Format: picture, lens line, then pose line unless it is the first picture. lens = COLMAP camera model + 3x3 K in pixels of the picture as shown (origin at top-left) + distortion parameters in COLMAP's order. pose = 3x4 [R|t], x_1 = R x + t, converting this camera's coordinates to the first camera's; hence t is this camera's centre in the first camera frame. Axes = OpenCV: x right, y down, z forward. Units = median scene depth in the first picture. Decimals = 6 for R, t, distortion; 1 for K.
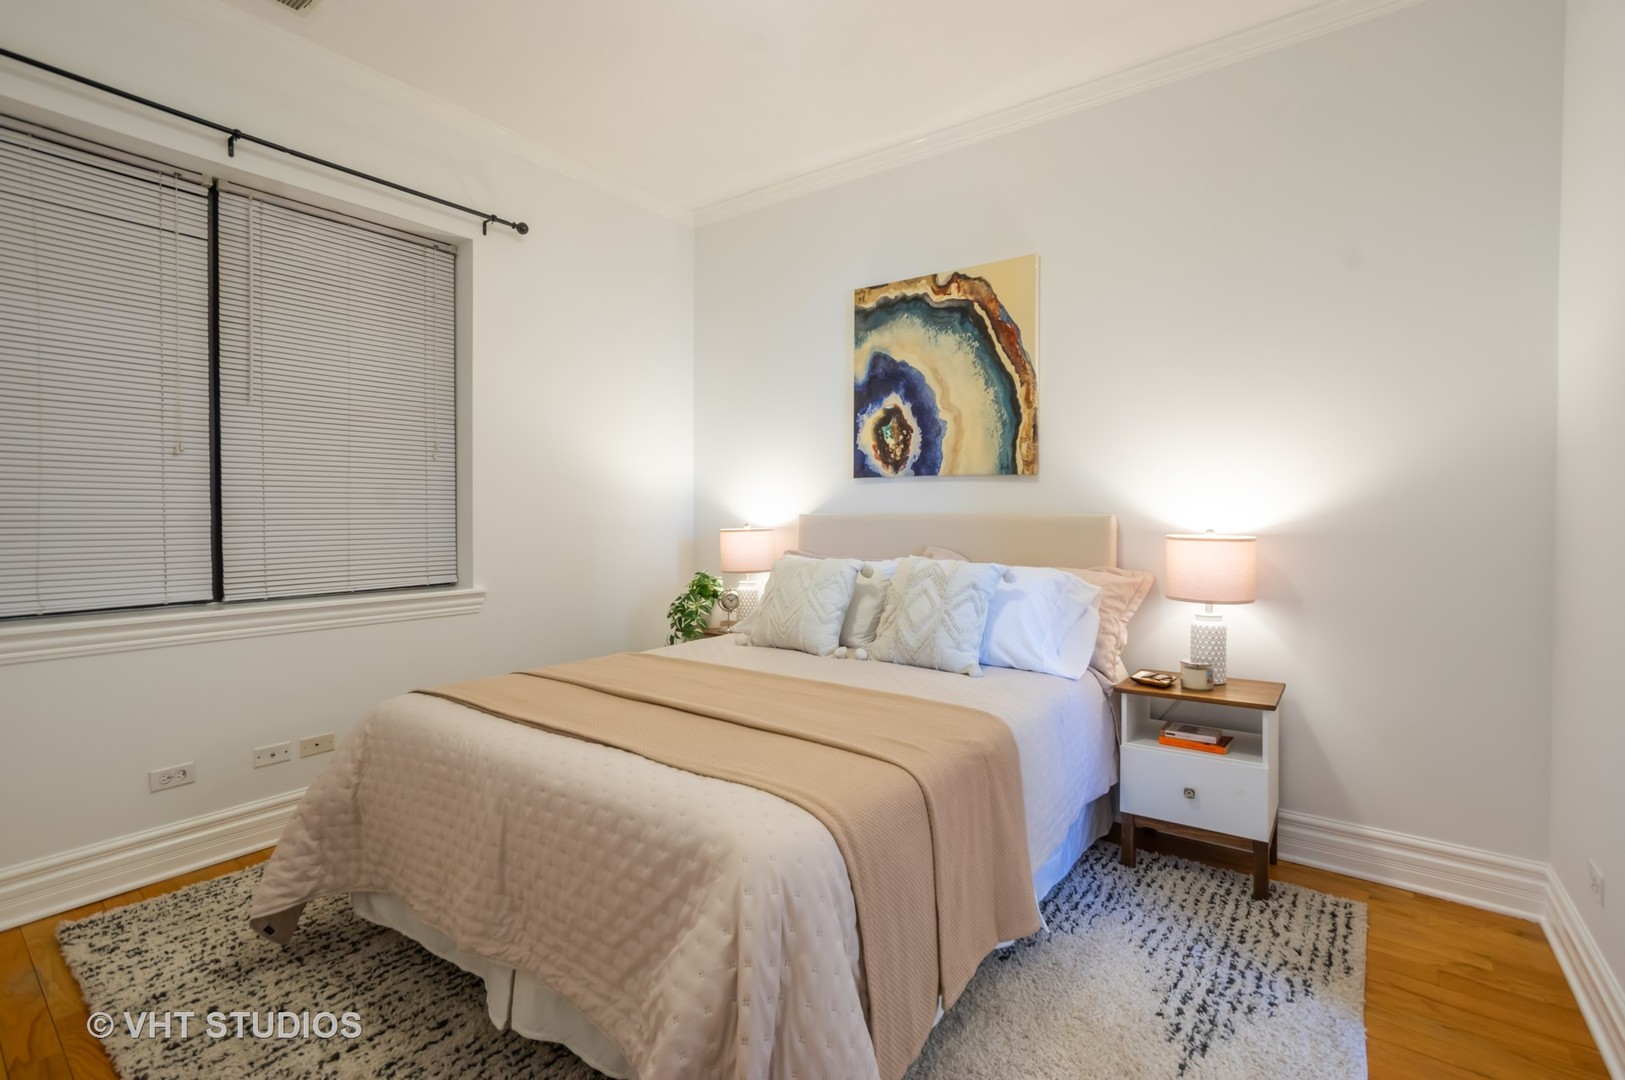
lens RADIAL K [[757.2, 0, 827.7], [0, 757.2, 531.7], [0, 0, 1]] dist [-0.009547, -0.000361]
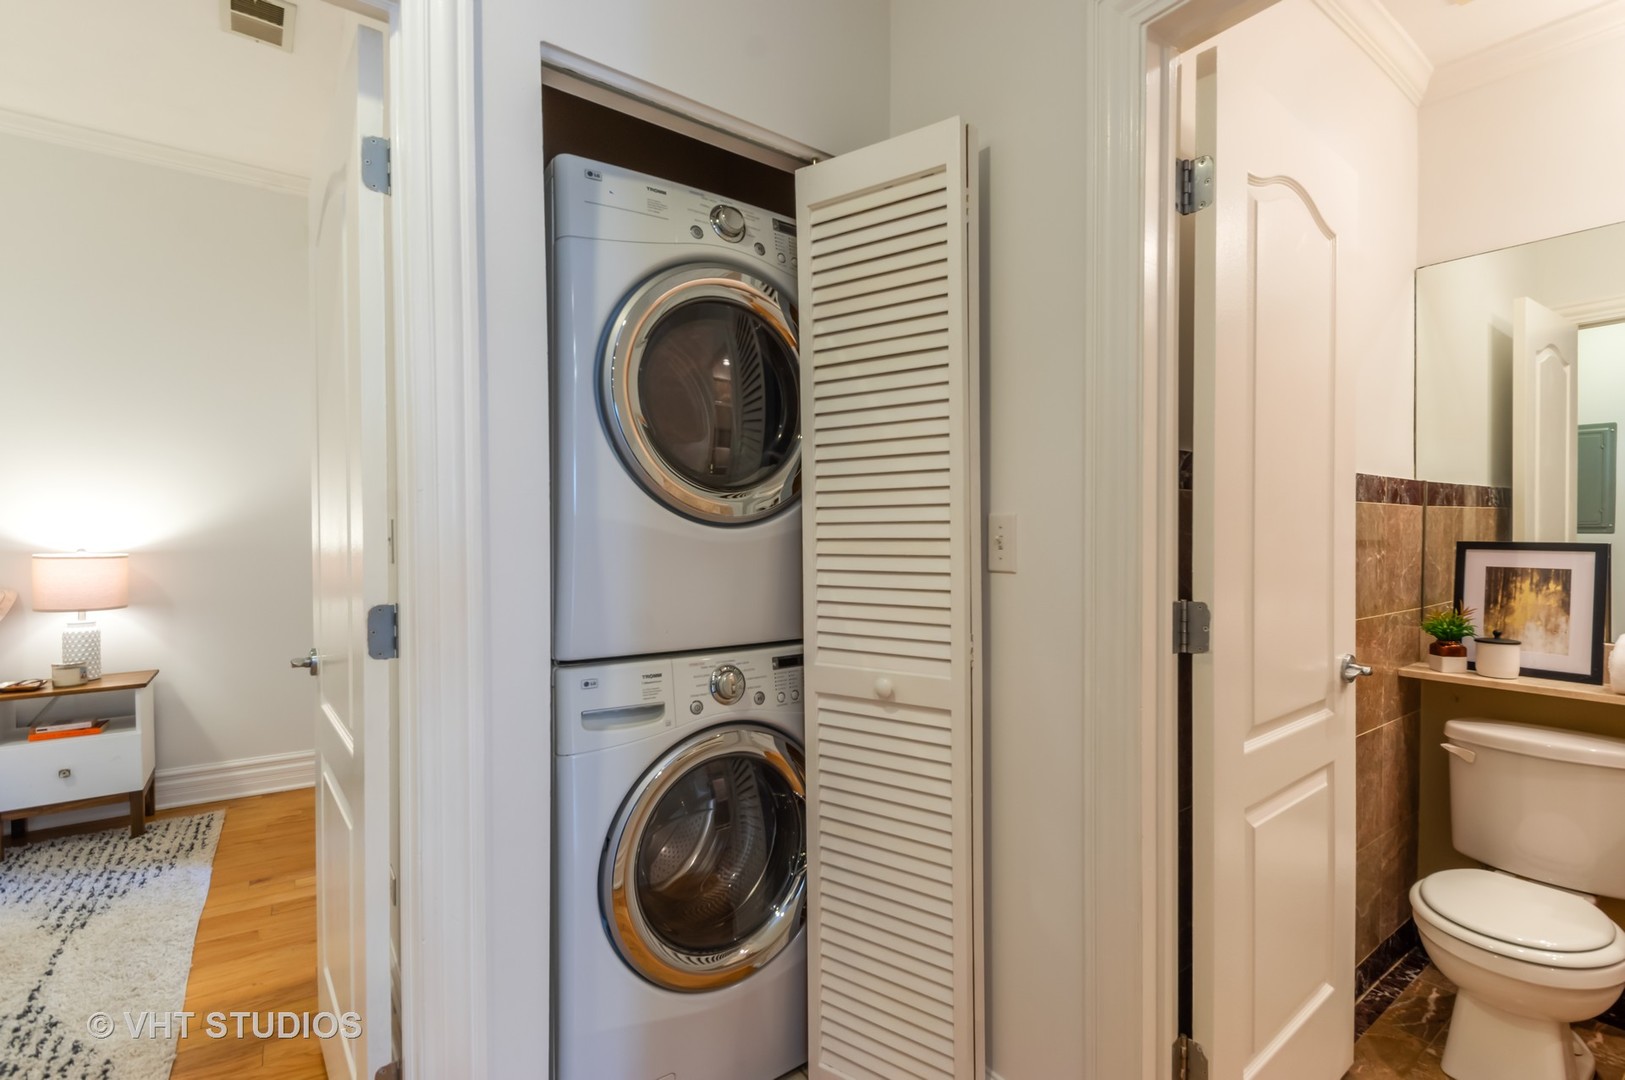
lens RADIAL K [[757.2, 0, 827.7], [0, 757.2, 531.7], [0, 0, 1]] dist [-0.009547, -0.000361]
pose [[0.318771, -0.005613, 0.947815, -0.237267], [0.020083, 0.999798, -0.000833, -0.005116], [-0.947619, 0.019301, 0.318820, -0.490298]]
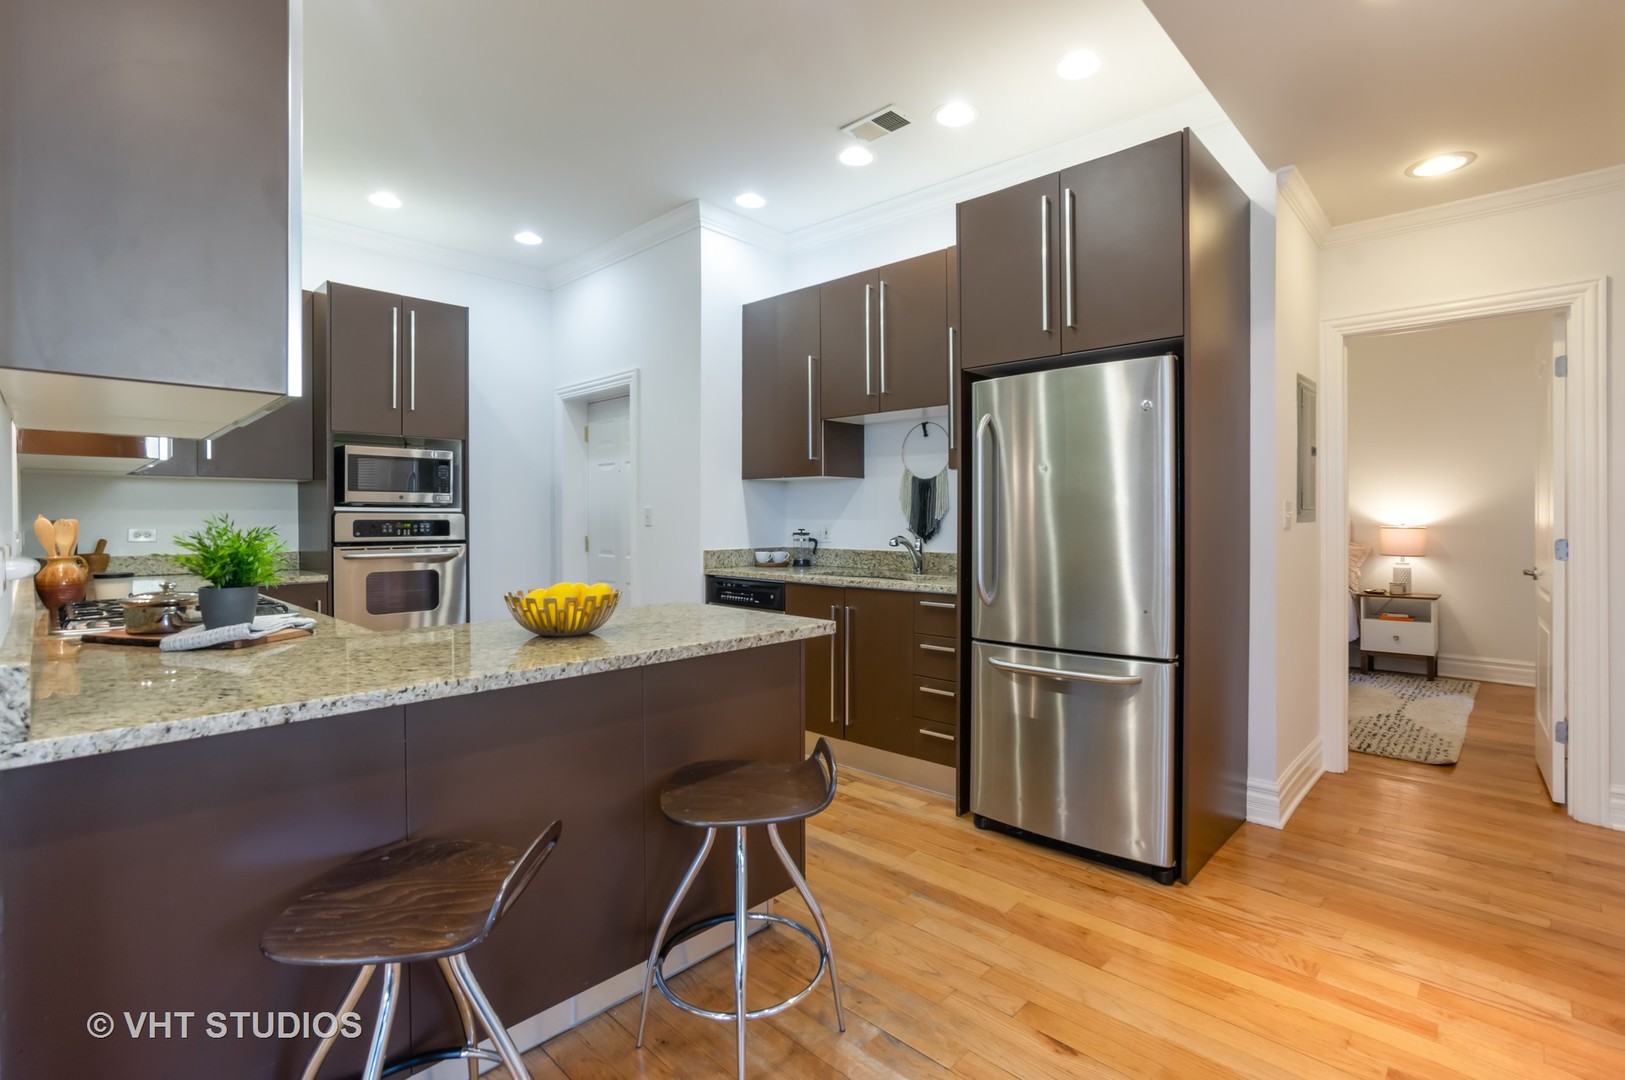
lens RADIAL K [[751.3, 0, 846.4], [0, 751.3, 534.3], [0, 0, 1]] dist [-0.002107, -0.000285]
pose [[0.993304, -0.003255, -0.115480, -0.889348], [0.003330, 0.999994, 0.000451, 0.023881], [0.115478, -0.000832, 0.993310, -1.417008]]
